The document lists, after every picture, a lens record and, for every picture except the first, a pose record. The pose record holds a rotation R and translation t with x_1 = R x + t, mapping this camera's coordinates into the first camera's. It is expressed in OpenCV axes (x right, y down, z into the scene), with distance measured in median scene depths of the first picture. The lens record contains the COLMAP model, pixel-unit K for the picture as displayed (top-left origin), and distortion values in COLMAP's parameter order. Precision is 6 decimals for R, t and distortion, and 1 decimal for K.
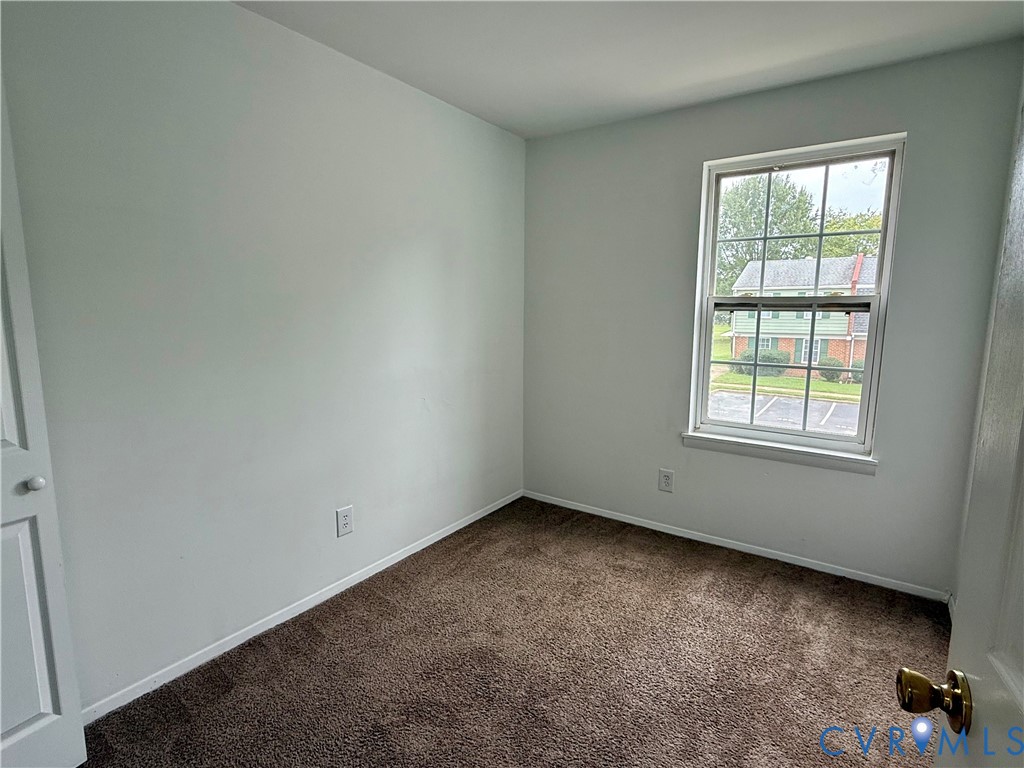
lens RADIAL K [[532.0, 0, 509.3], [0, 532.0, 384.5], [0, 0, 1]] dist [0.001409, -0.000170]
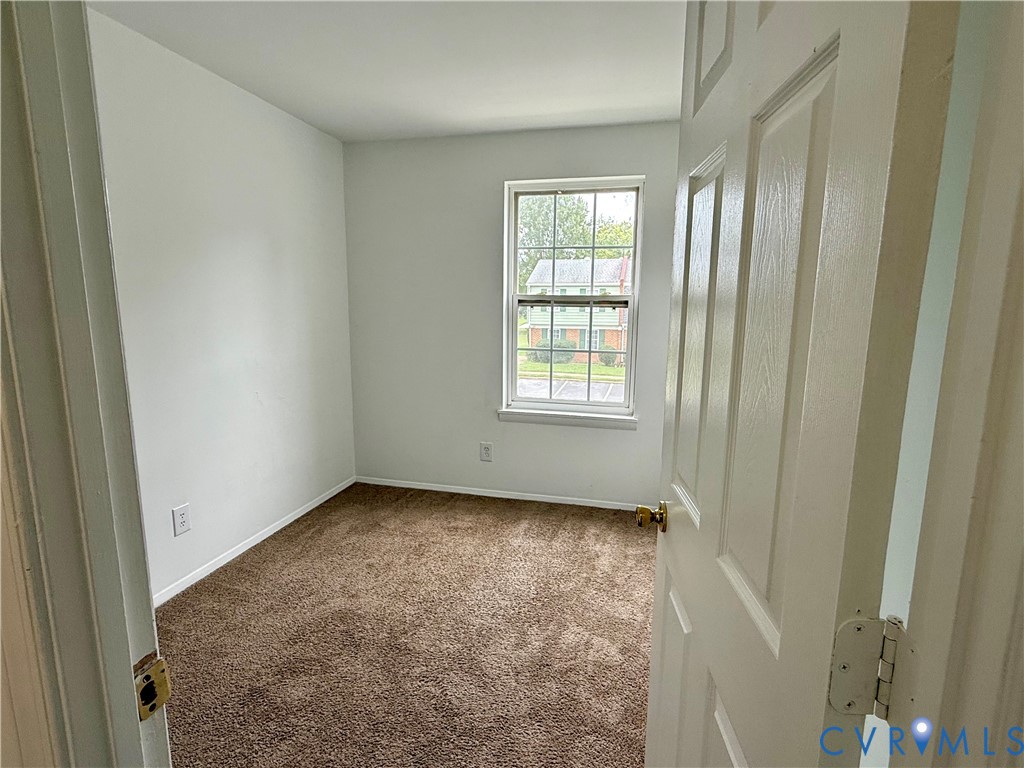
lens RADIAL K [[532.0, 0, 517.4], [0, 532.0, 384.0], [0, 0, 1]] dist [0.001409, -0.000170]
pose [[0.930063, -0.050471, 0.363916, -0.070071], [0.046171, 0.998723, 0.020514, 0.013301], [-0.364487, -0.002277, 0.931206, -0.132057]]
